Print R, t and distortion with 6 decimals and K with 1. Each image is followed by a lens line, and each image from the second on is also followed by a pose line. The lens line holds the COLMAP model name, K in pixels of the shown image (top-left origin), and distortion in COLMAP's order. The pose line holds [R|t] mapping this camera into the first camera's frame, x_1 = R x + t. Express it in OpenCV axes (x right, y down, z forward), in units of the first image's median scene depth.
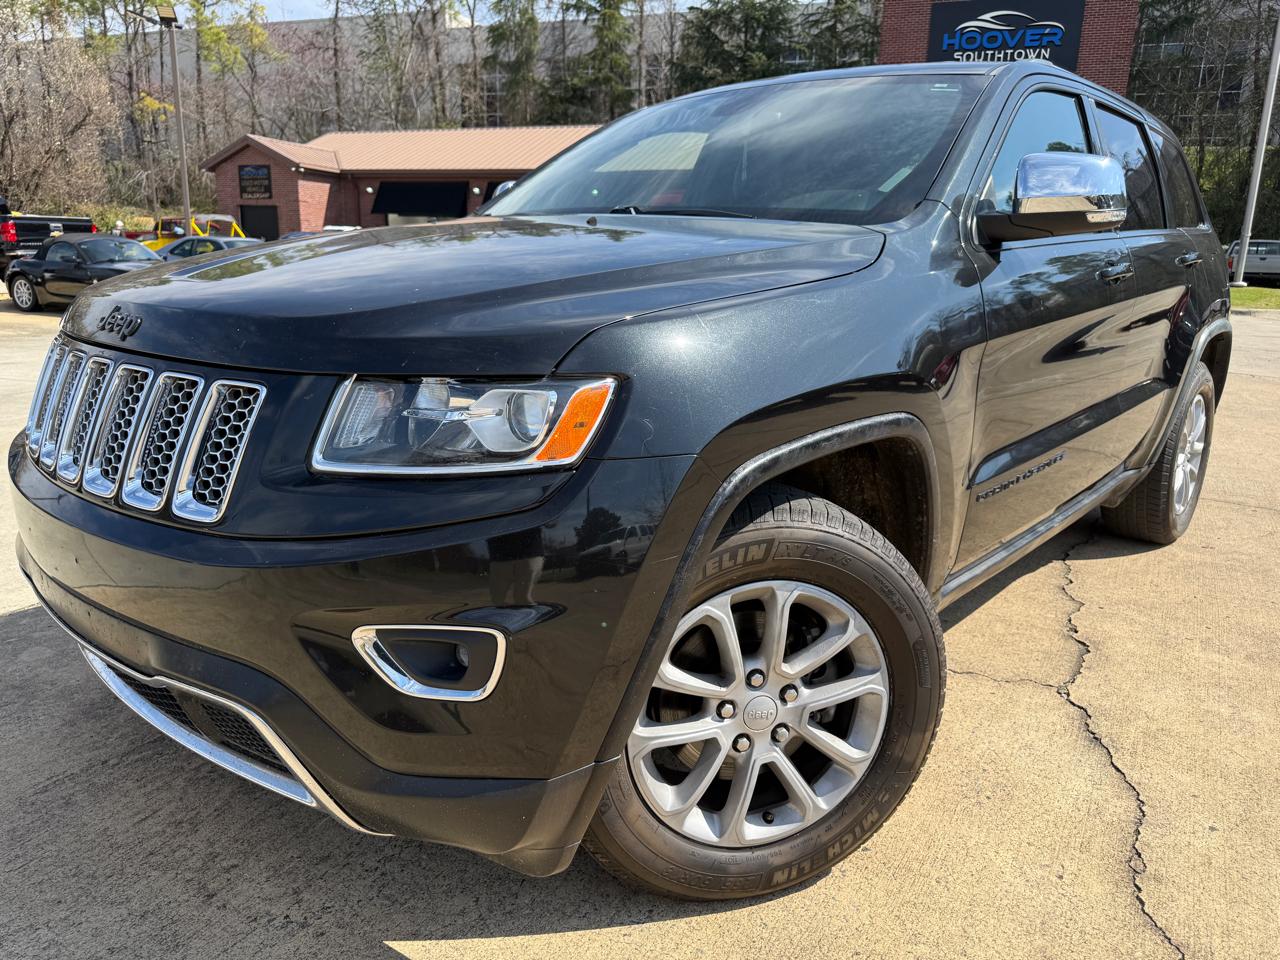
lens RADIAL K [[909.1, 0, 651.1], [0, 909.1, 476.9], [0, 0, 1]] dist [-0.001921, -0.006454]
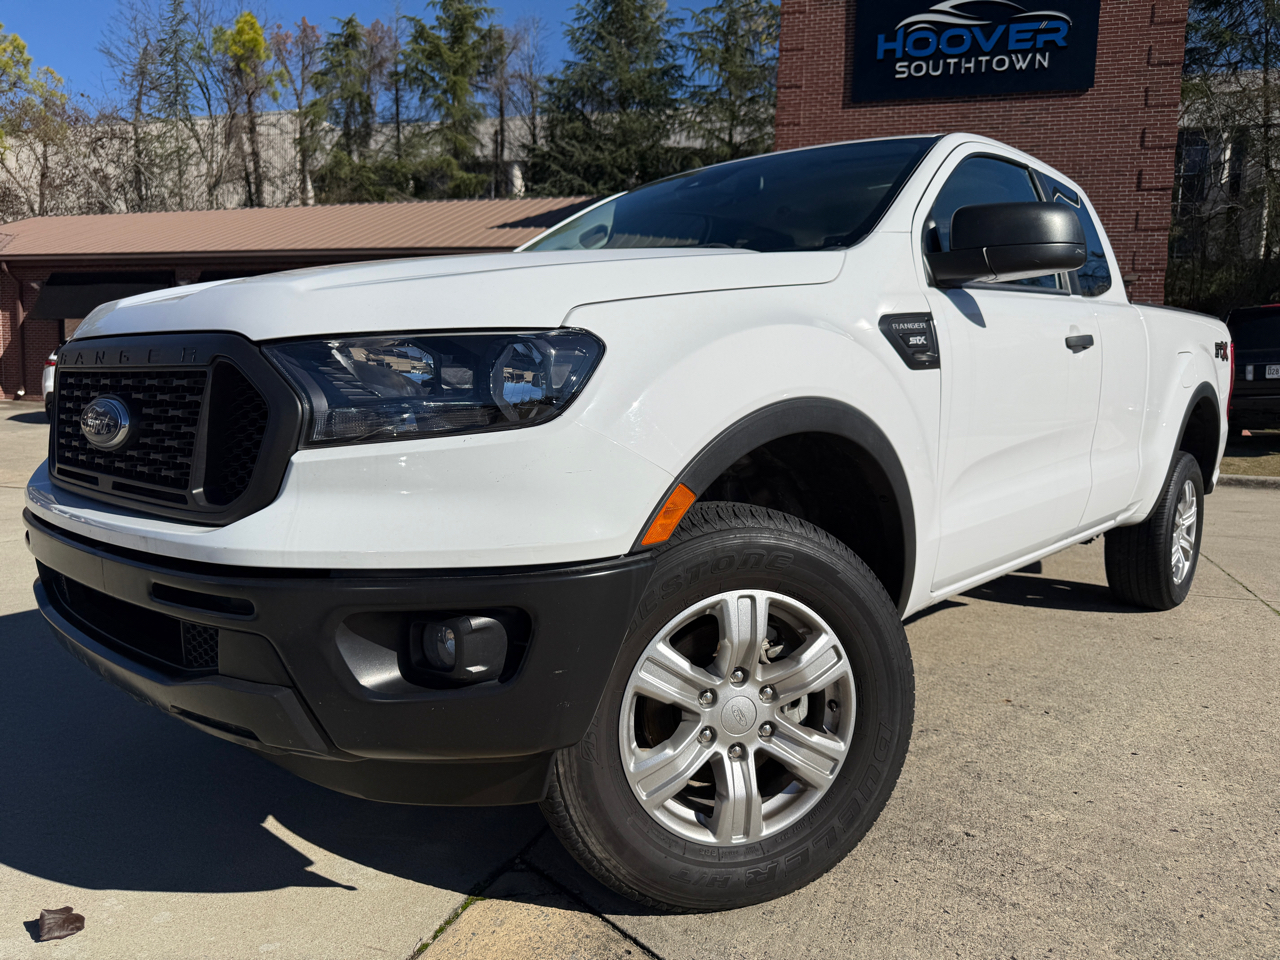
lens RADIAL K [[909.1, 0, 641.0], [0, 909.1, 479.5], [0, 0, 1]] dist [-0.001921, -0.006454]
pose [[0.998007, -0.001559, 0.063085, 0.075123], [0.010448, 0.989979, -0.140830, -0.061813], [-0.062233, 0.141208, 0.988022, 0.272920]]
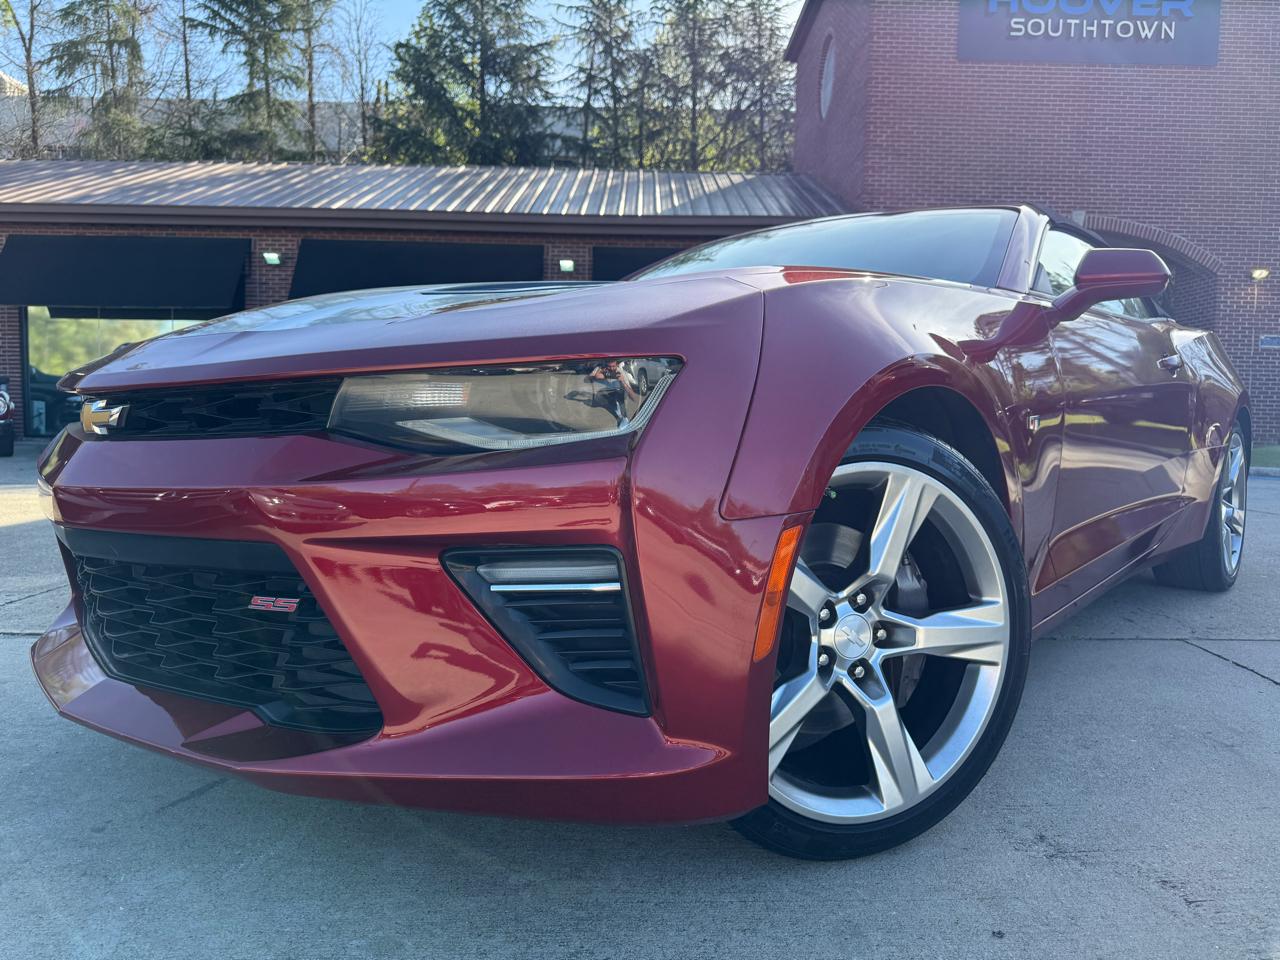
lens RADIAL K [[913.7, 0, 639.2], [0, 913.7, 481.6], [0, 0, 1]] dist [-0.017293, 0.008047]
pose [[0.932801, -0.032903, 0.358885, -0.043027], [0.092986, 0.984079, -0.151465, -0.087536], [-0.348188, 0.174659, 0.921010, 0.396536]]
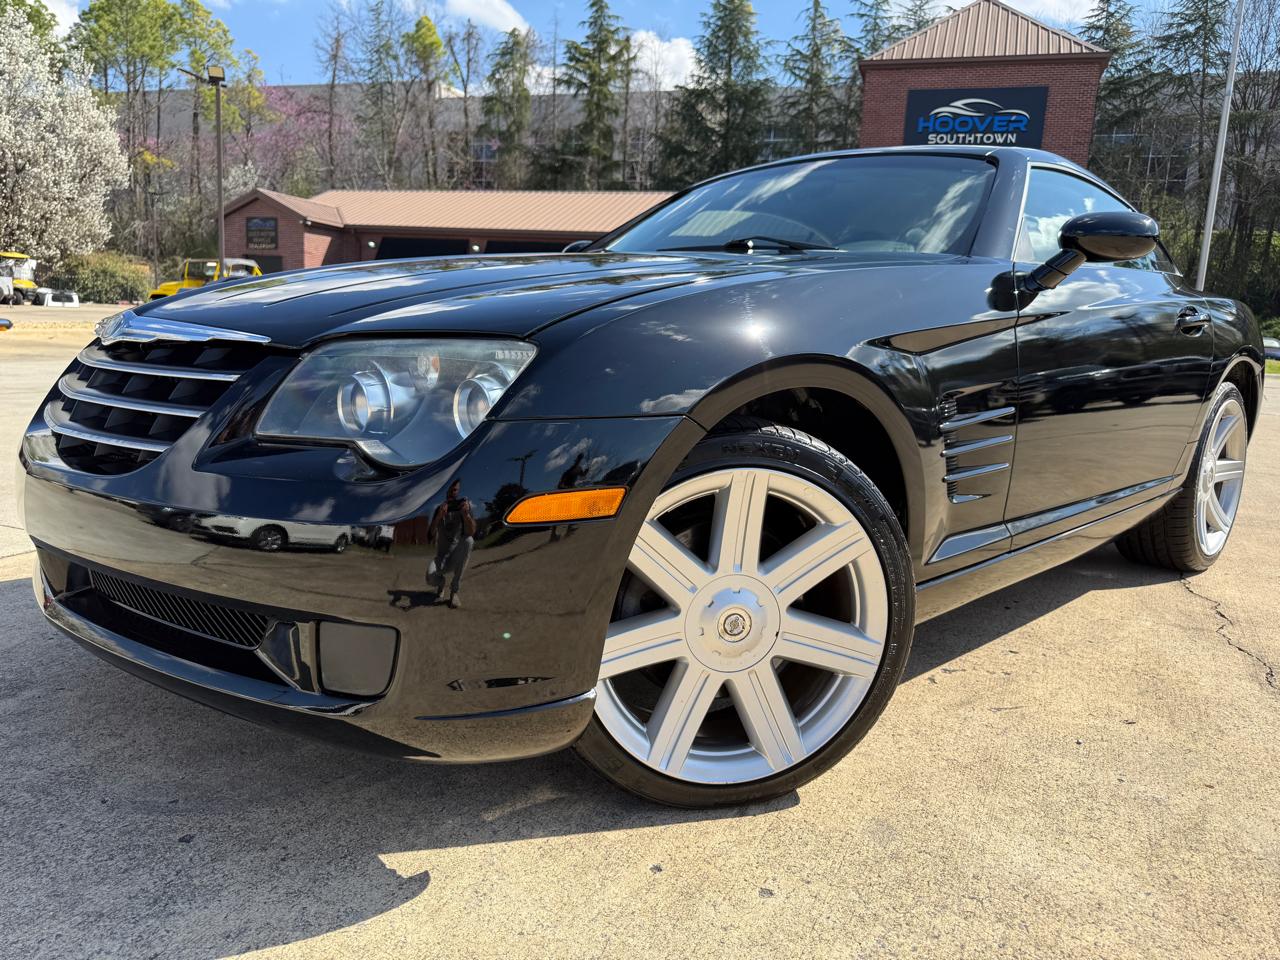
lens RADIAL K [[909.1, 0, 639.5], [0, 909.1, 480.6], [0, 0, 1]] dist [-0.001921, -0.006454]
pose [[0.999287, 0.022229, 0.030531, -0.022363], [-0.020116, 0.997493, -0.067842, 0.016261], [-0.031962, 0.067180, 0.997229, -0.027787]]
